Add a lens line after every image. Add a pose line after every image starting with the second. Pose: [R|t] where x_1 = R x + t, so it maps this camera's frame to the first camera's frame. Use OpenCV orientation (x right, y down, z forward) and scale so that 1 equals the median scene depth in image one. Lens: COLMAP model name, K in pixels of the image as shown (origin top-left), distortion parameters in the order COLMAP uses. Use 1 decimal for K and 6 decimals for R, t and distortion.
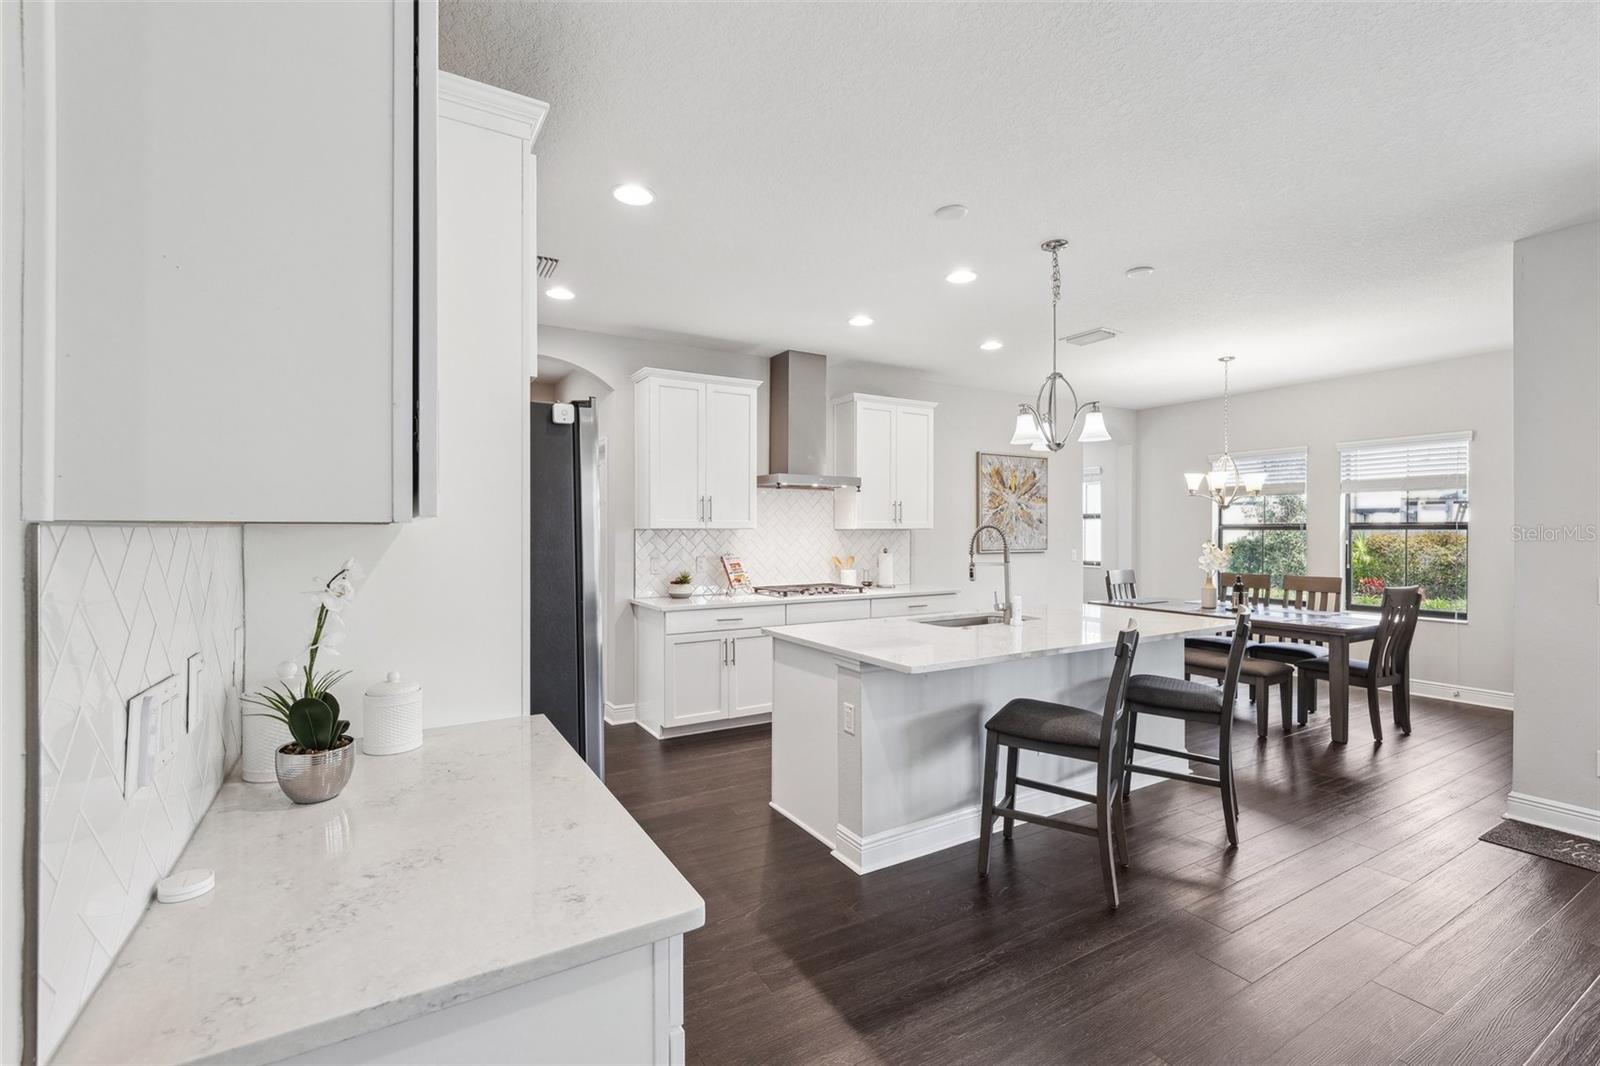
lens RADIAL K [[690.7, 0, 796.3], [0, 690.7, 527.5], [0, 0, 1]] dist [-0.002530, 0.000182]
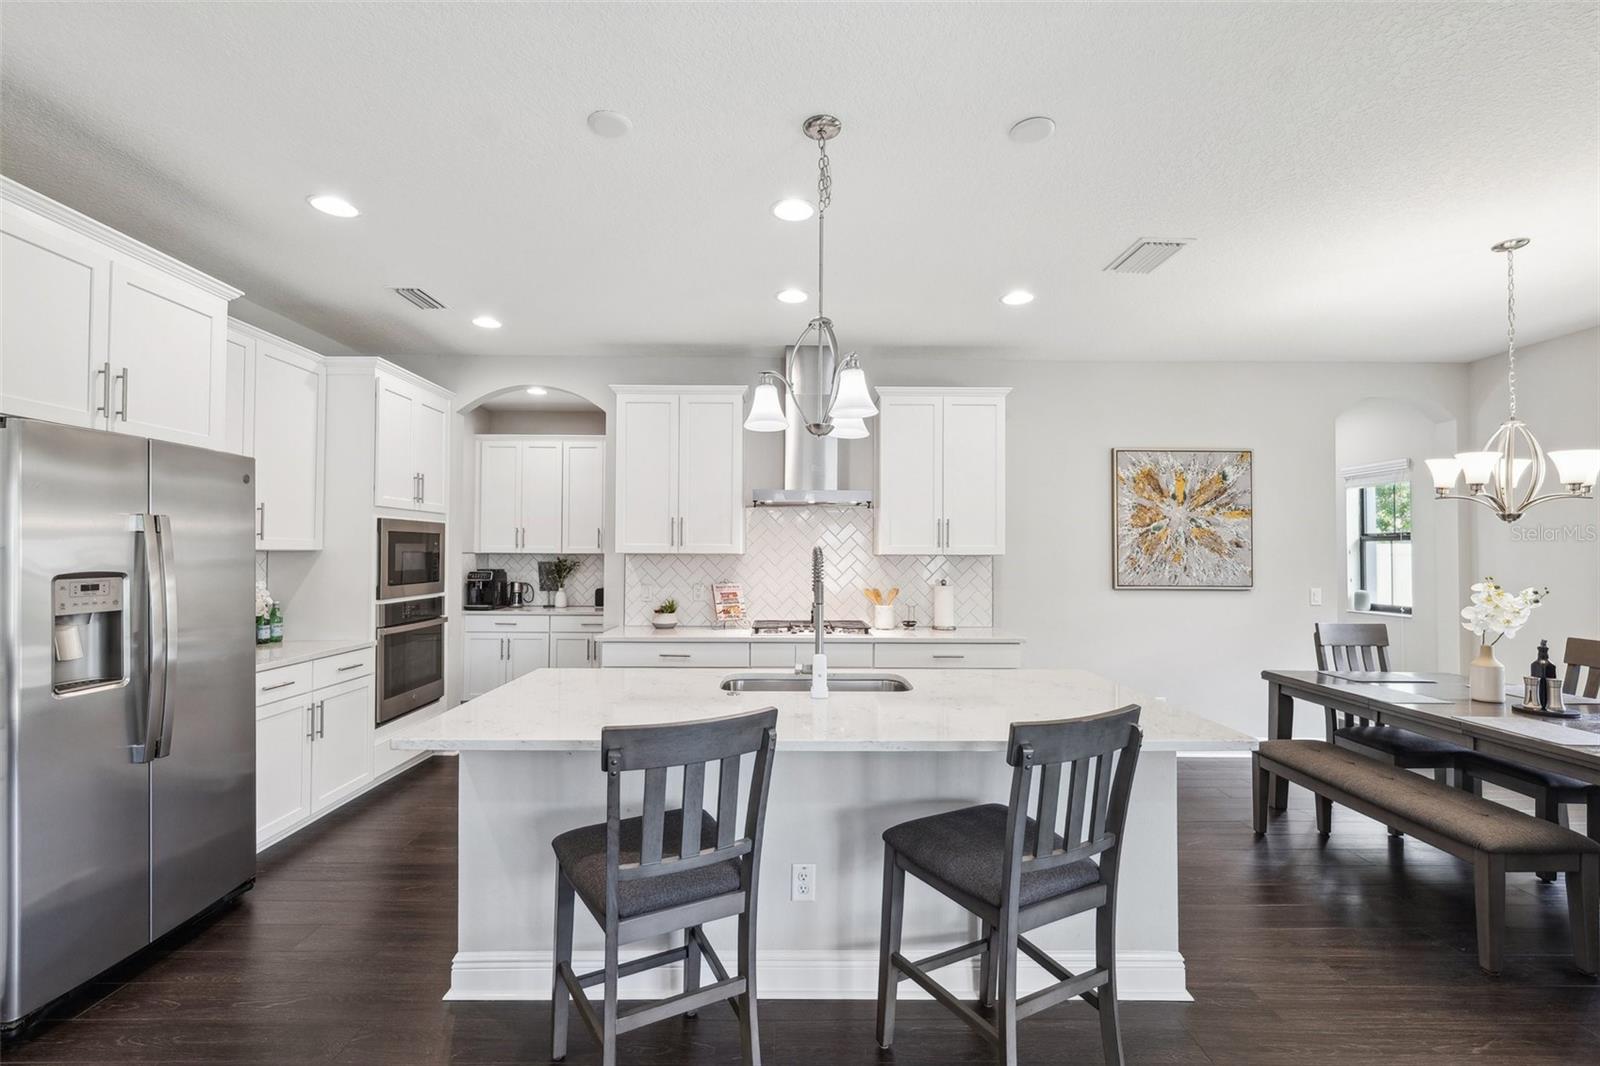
lens RADIAL K [[697.4, 0, 794.4], [0, 697.4, 539.6], [0, 0, 1]] dist [-0.000874, 0.000393]
pose [[0.864441, -0.007577, -0.502677, 0.398249], [-0.002569, 0.999807, -0.019489, 0.000721], [0.502728, 0.018139, 0.864254, 0.239566]]
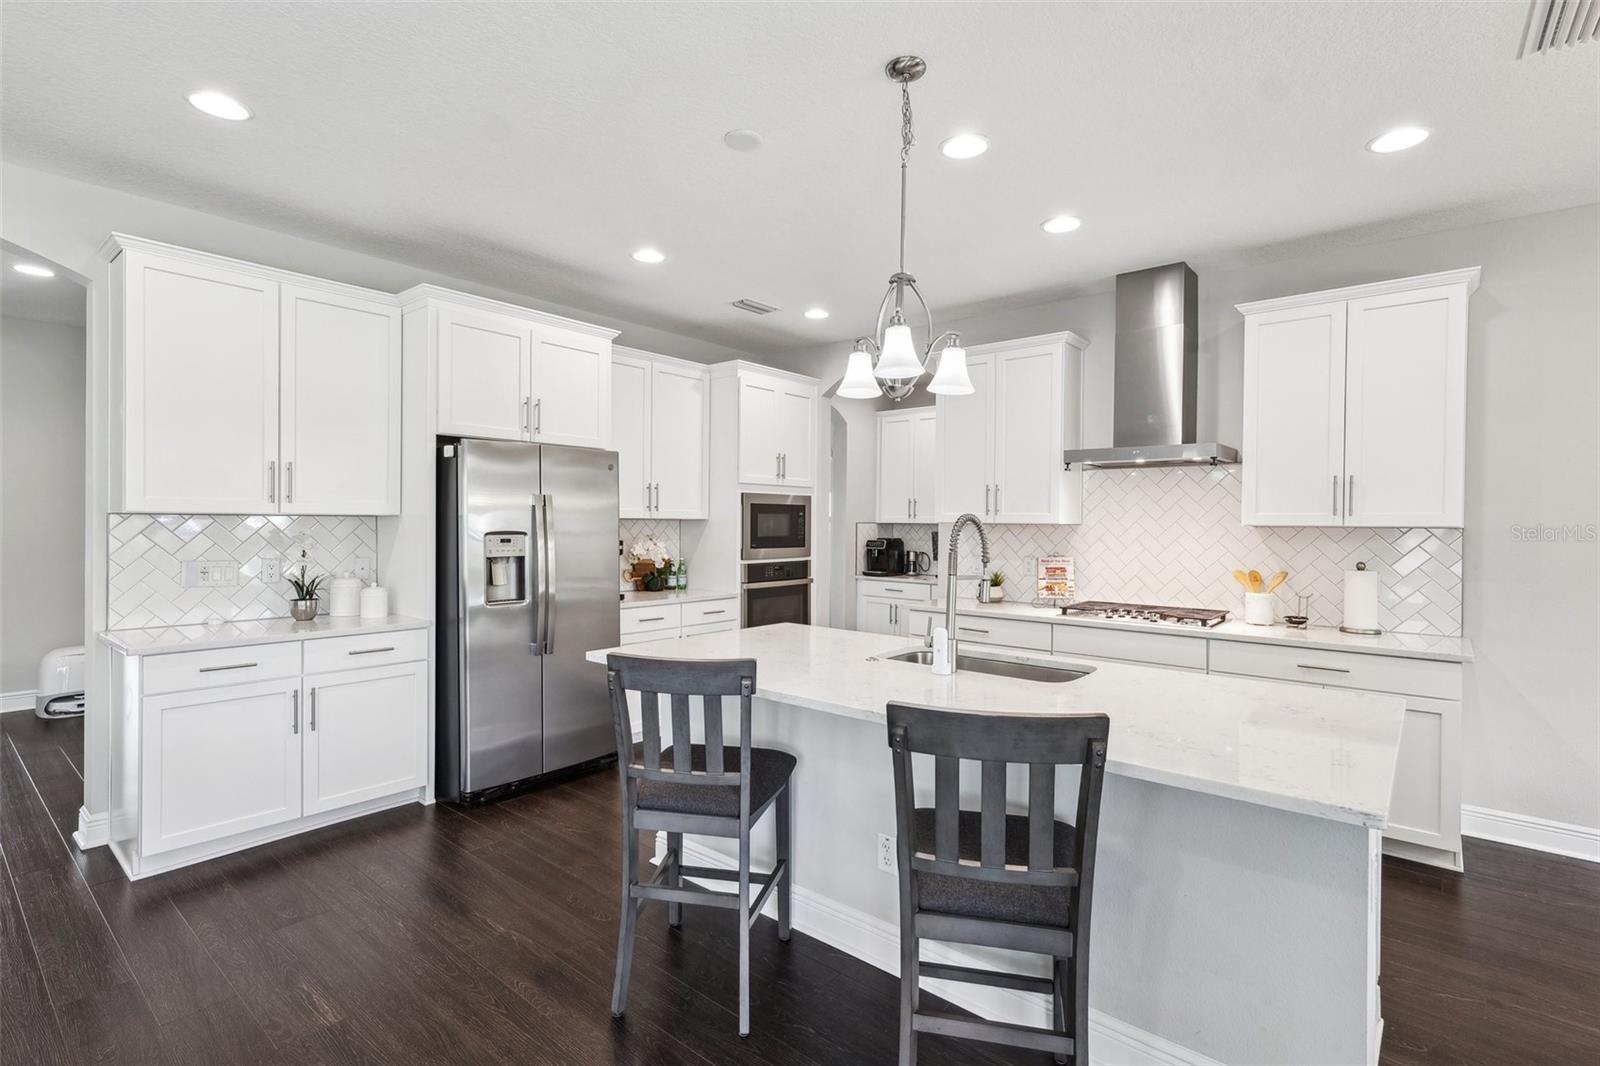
lens RADIAL K [[757.3, 0, 797.9], [0, 757.3, 527.8], [0, 0, 1]] dist [0.007809, -0.000512]
pose [[0.327334, 0.008743, -0.944868, 0.579076], [-0.007886, 0.999948, 0.006520, 0.002774], [0.944876, 0.005317, 0.327386, 0.395541]]
